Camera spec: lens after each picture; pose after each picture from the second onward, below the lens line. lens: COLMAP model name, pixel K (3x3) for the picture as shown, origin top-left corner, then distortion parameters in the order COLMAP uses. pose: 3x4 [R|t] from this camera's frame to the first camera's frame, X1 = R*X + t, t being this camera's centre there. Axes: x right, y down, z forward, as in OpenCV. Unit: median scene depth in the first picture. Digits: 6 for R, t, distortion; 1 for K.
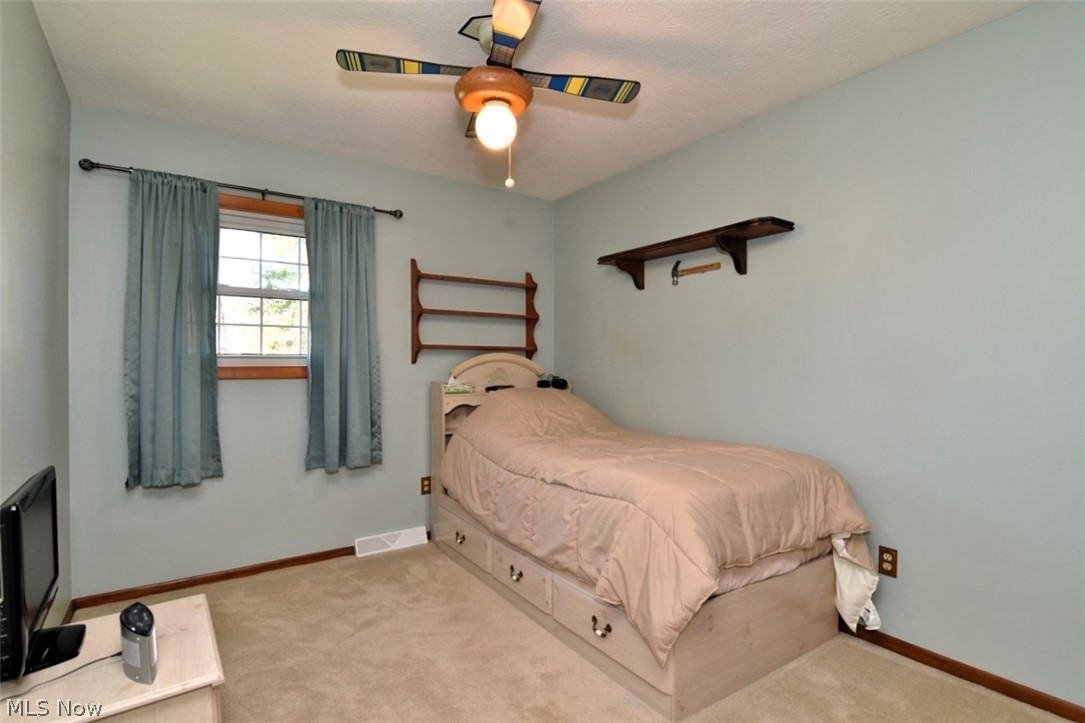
lens RADIAL K [[527.4, 0, 542.5], [0, 527.4, 361.5], [0, 0, 1]] dist [-0.001876, -0.013057]
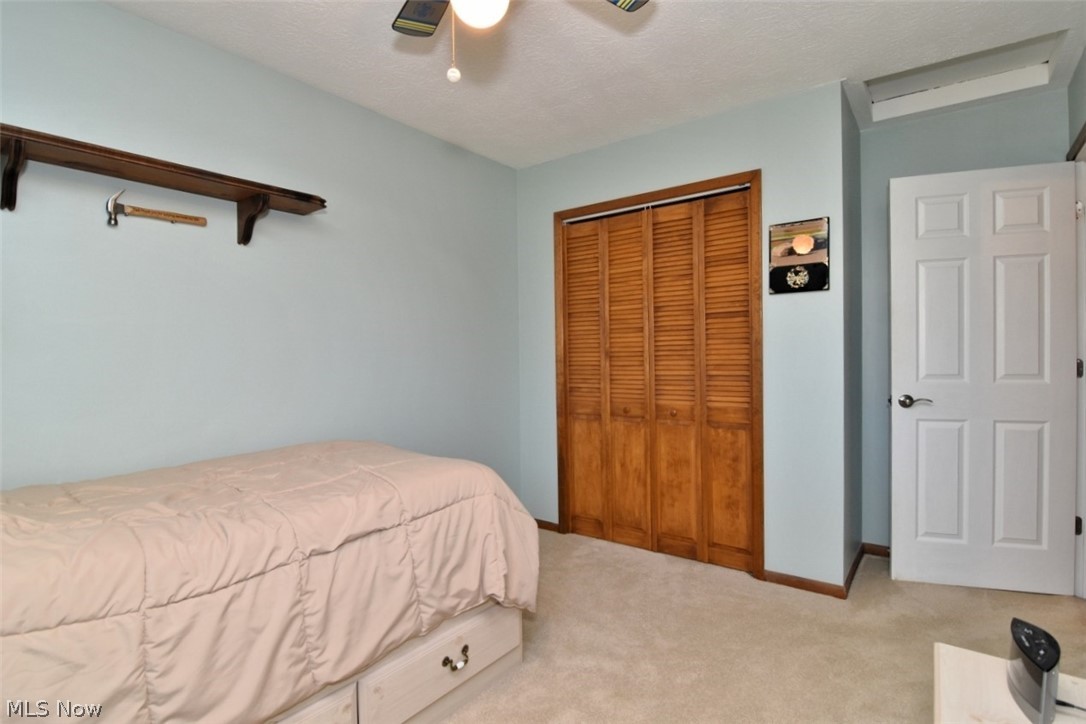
lens RADIAL K [[527.9, 0, 543.0], [0, 527.9, 362.0], [0, 0, 1]] dist [-0.001876, -0.013057]
pose [[-0.294285, -0.012631, 0.955634, -0.624609], [0.016386, 0.999699, 0.018259, 0.010430], [-0.955577, 0.021033, -0.293990, 0.940235]]
